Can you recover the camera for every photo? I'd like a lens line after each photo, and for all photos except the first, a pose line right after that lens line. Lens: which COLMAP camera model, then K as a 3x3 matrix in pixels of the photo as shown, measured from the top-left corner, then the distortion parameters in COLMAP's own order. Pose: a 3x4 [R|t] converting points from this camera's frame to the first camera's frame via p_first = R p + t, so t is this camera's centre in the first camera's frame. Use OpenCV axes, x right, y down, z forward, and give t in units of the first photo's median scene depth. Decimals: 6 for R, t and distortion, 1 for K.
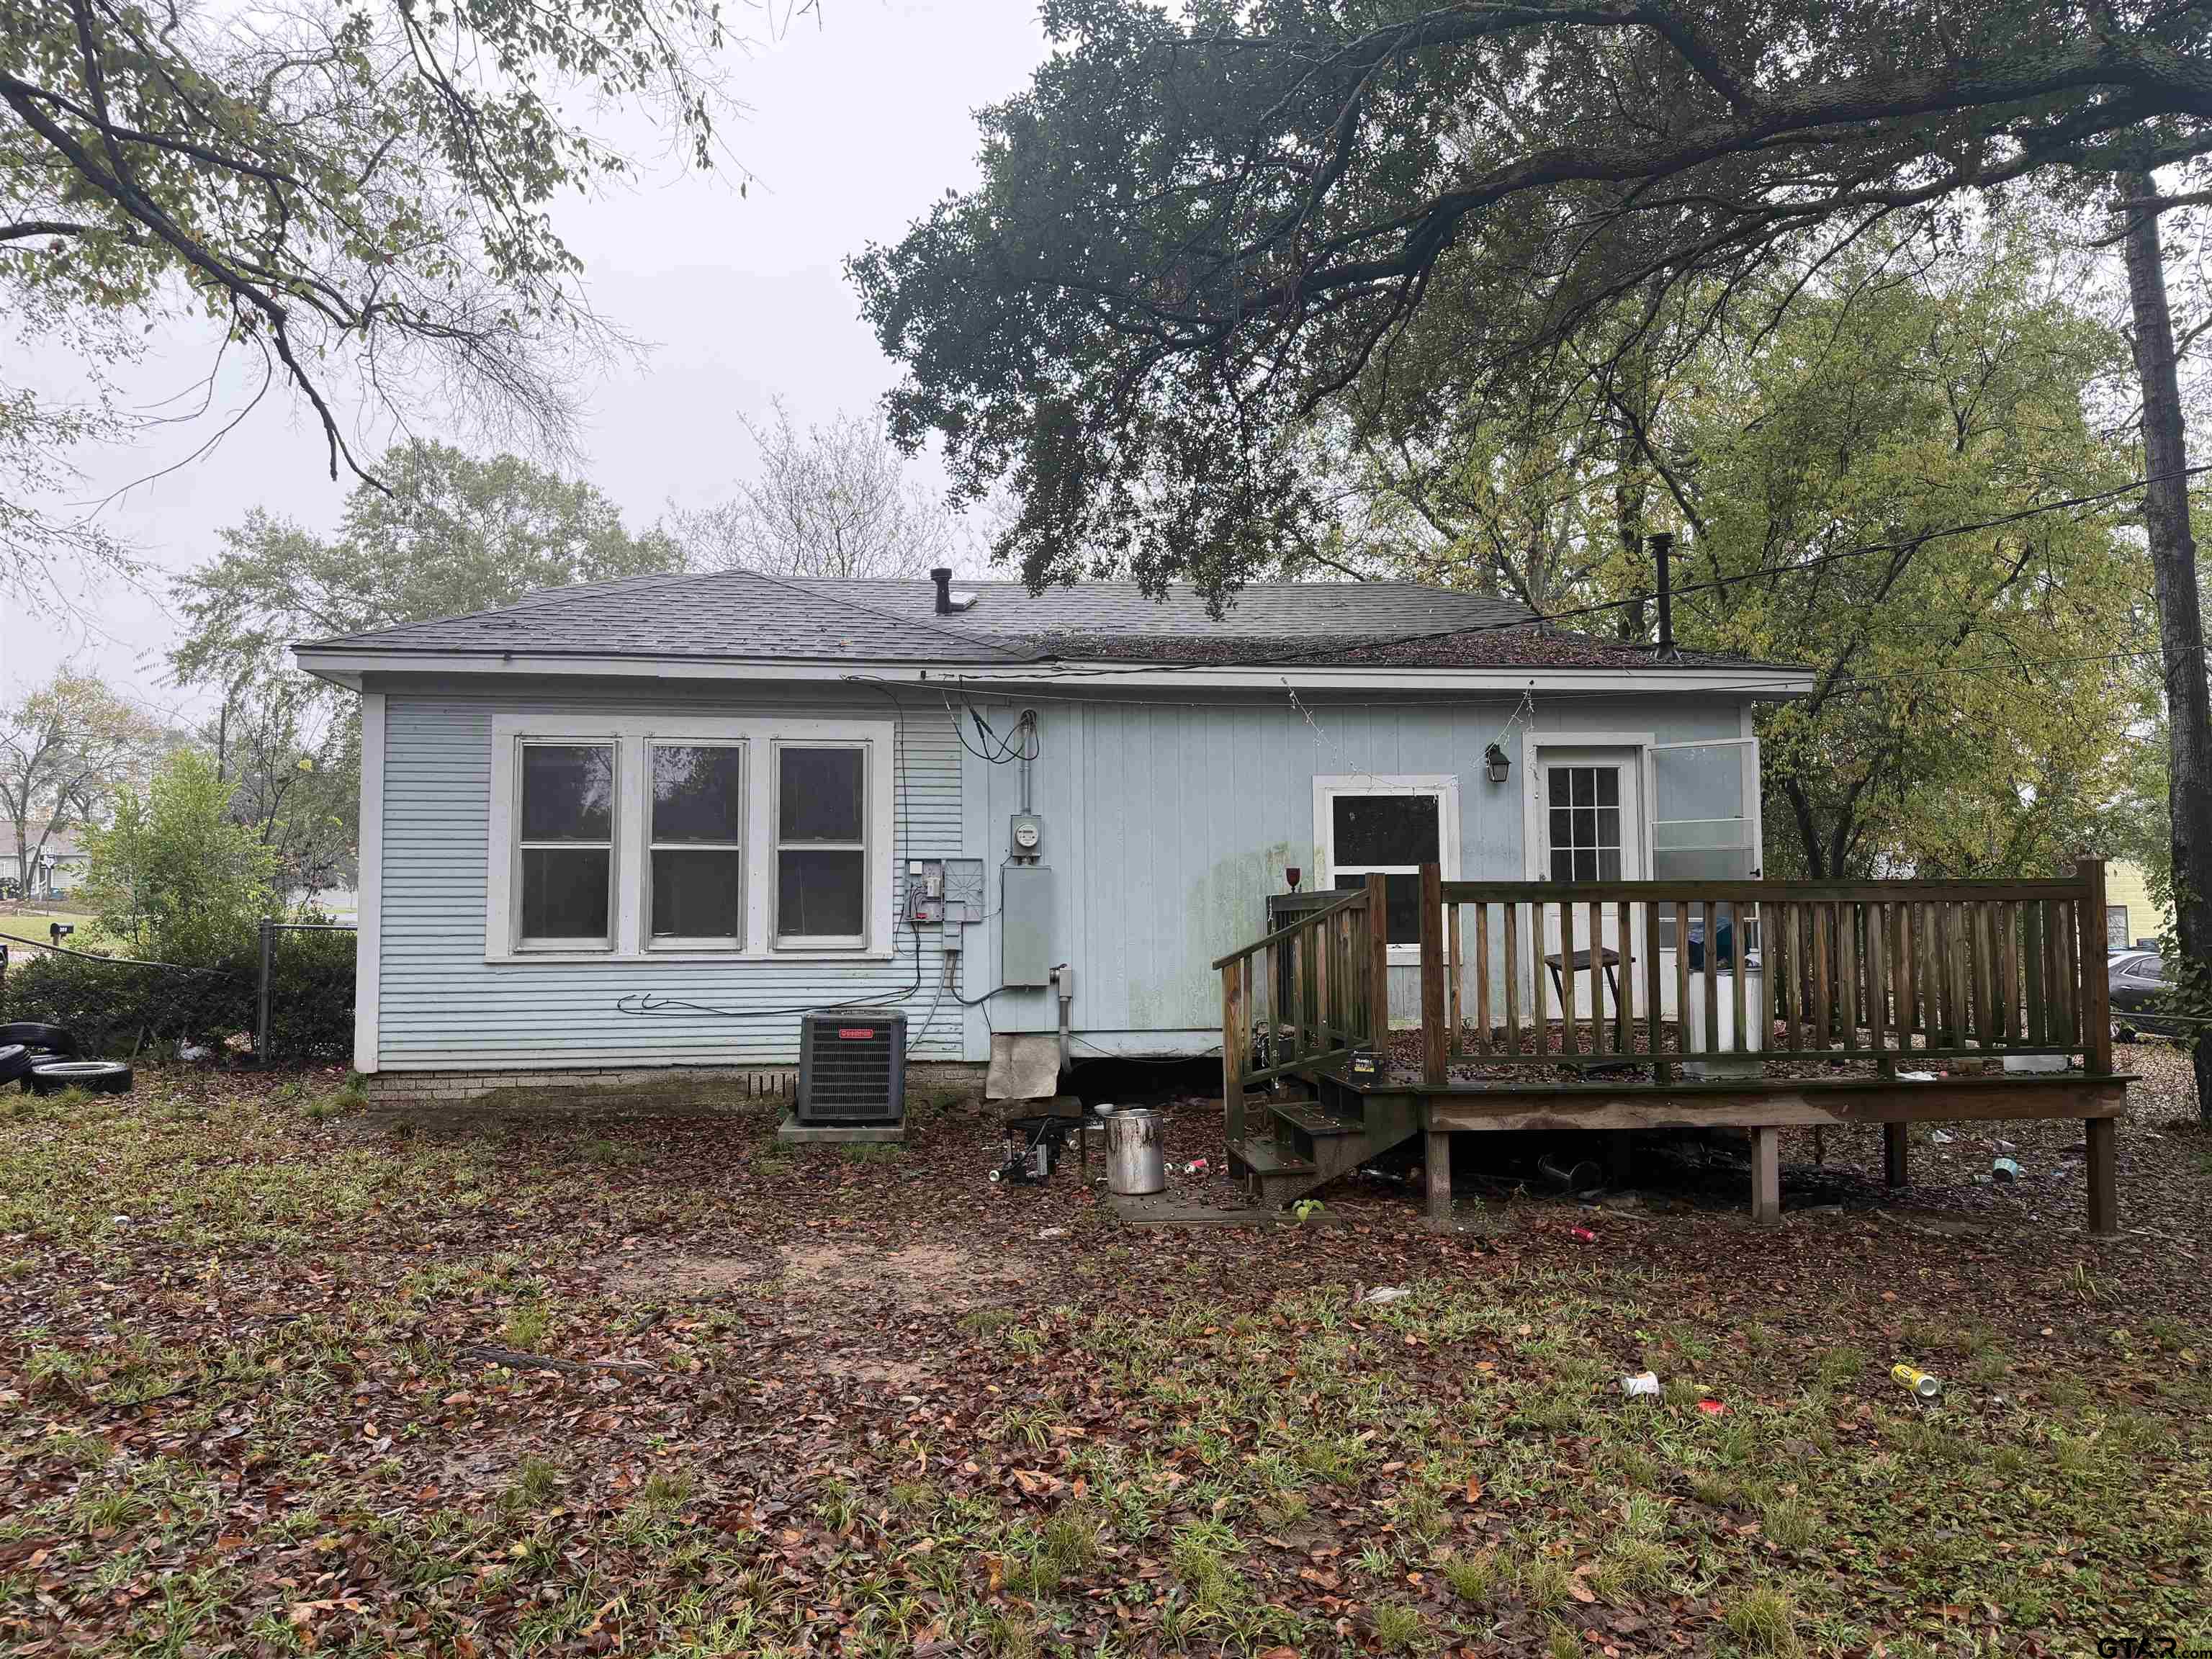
lens RADIAL K [[1546.7, 0, 1105.0], [0, 1546.7, 835.6], [0, 0, 1]] dist [0.006685, 0.000410]
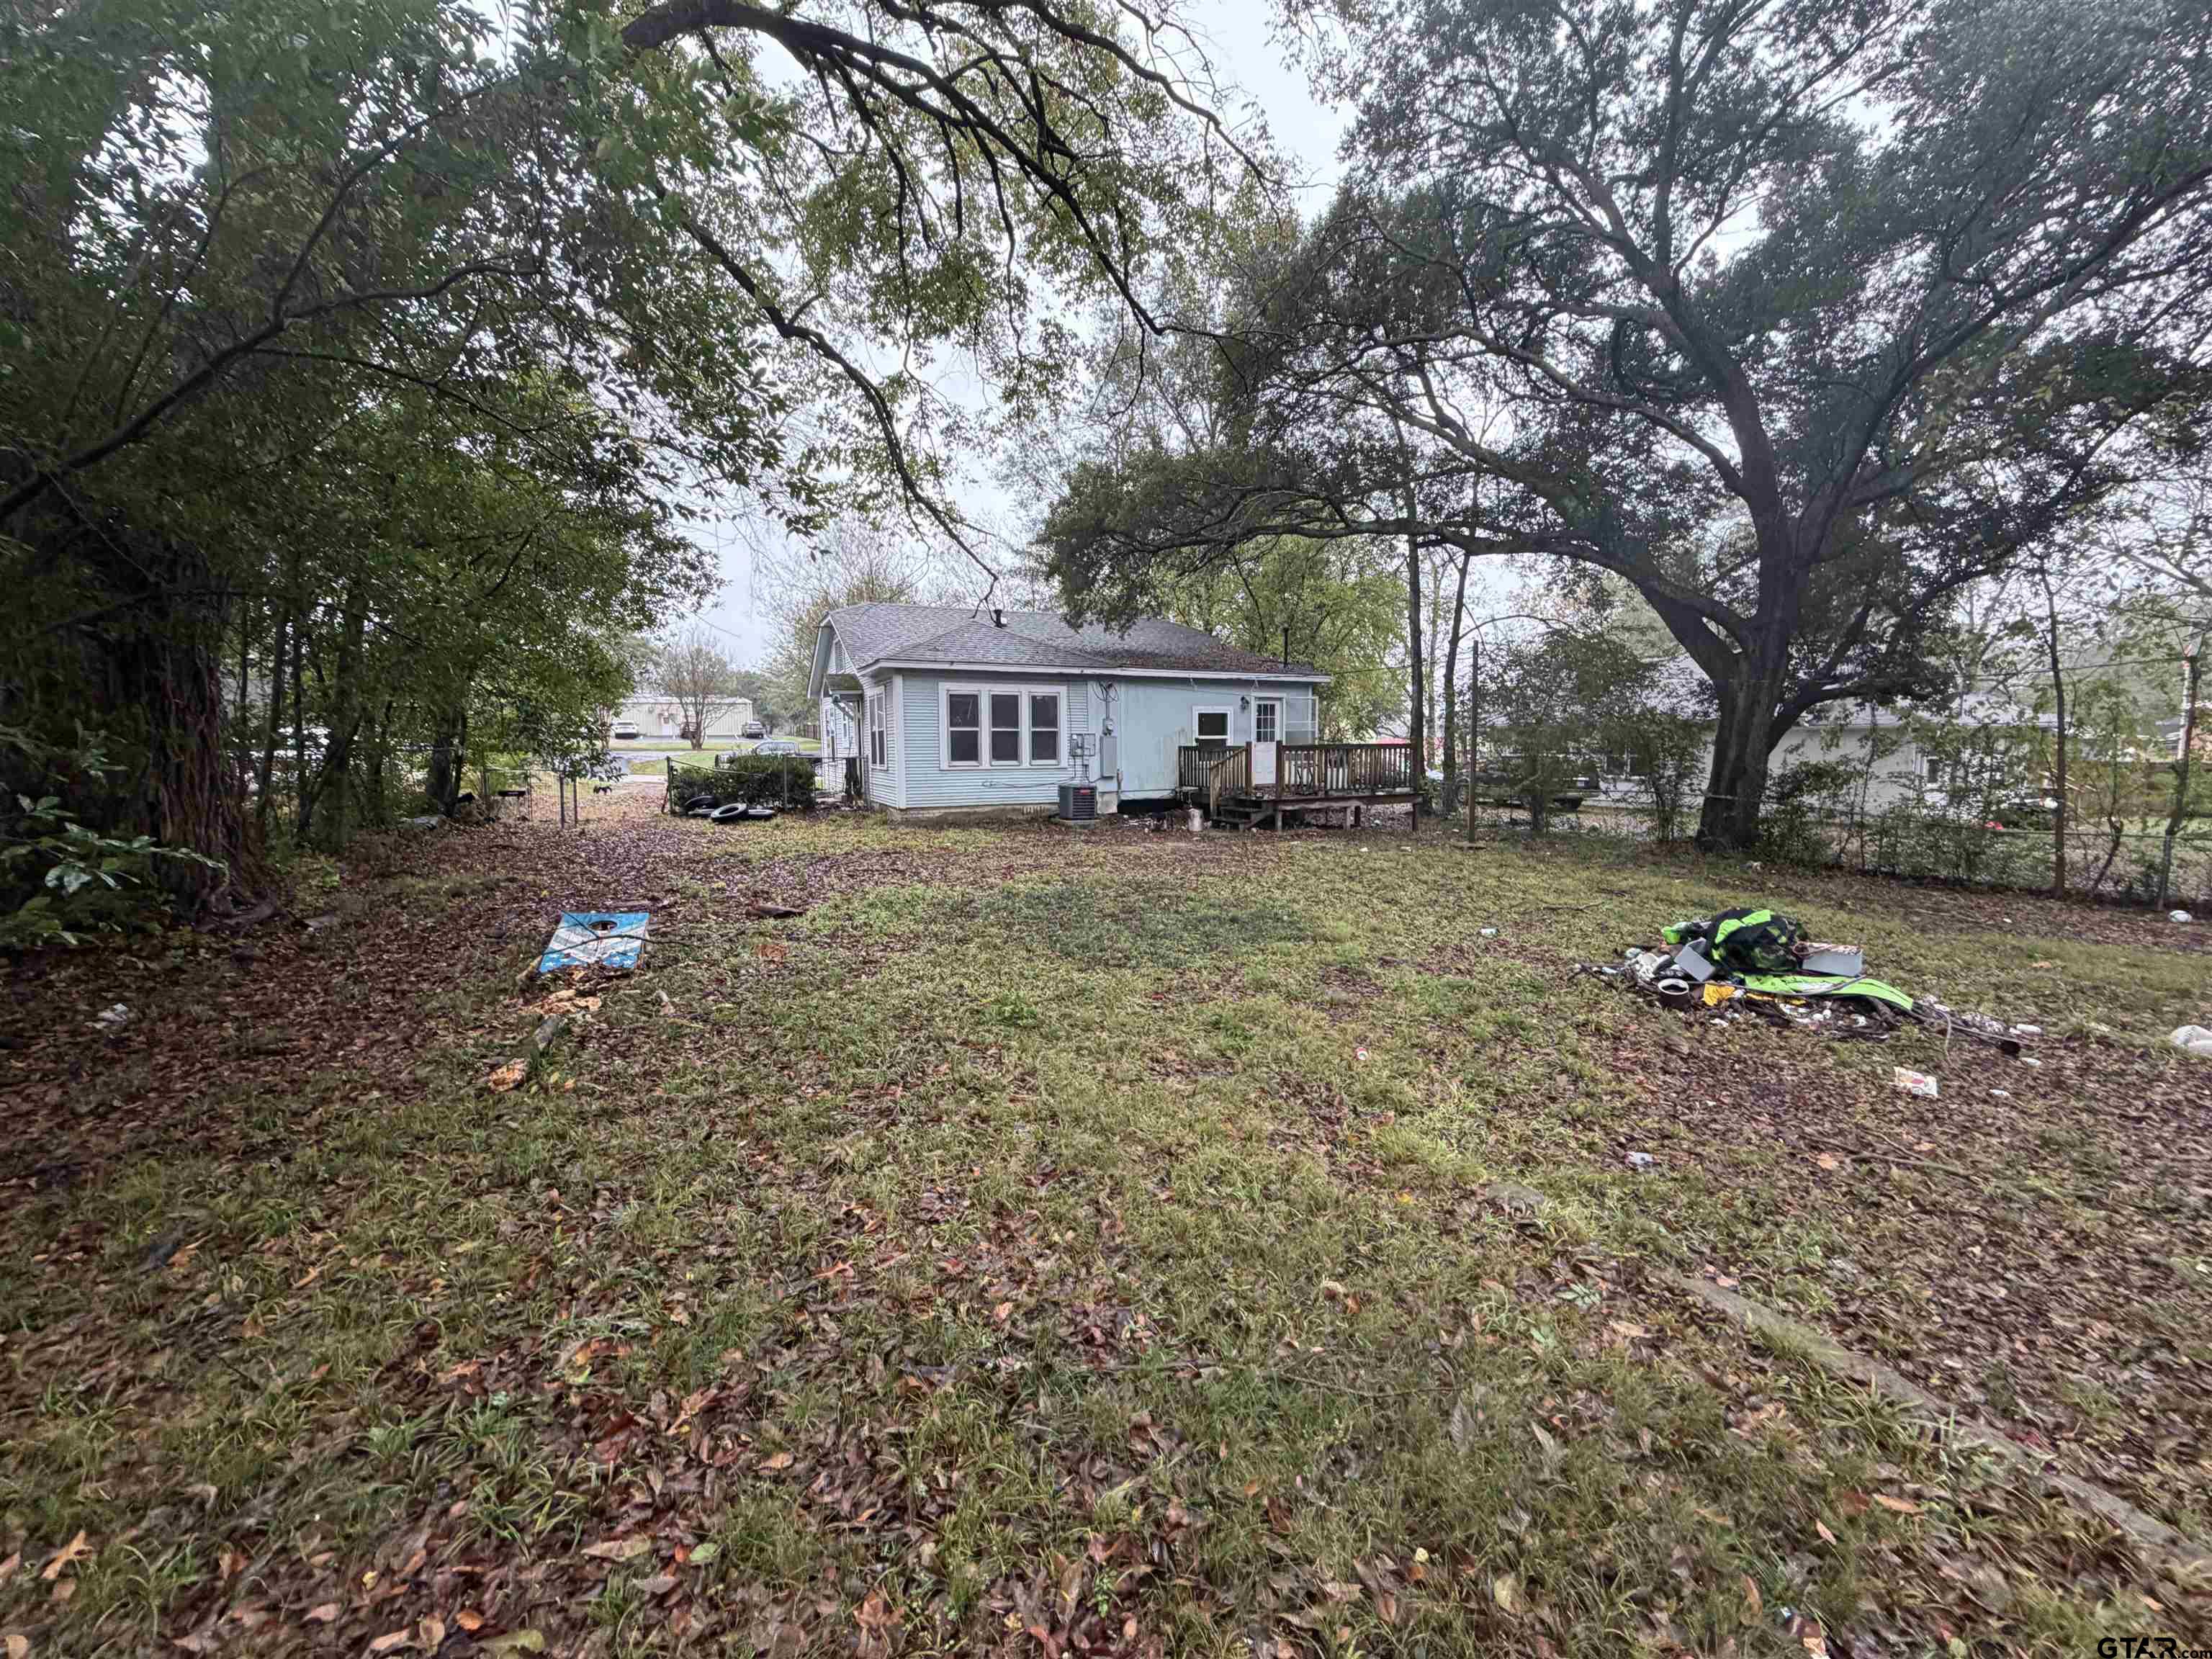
lens RADIAL K [[883.2, 0, 1108.0], [0, 883.2, 822.7], [0, 0, 1]] dist [-0.002892, 0.000429]
pose [[0.947273, -0.027594, 0.319238, -0.602930], [-0.017378, 0.990395, 0.137174, -0.048927], [-0.319957, -0.135489, 0.937694, -0.621498]]
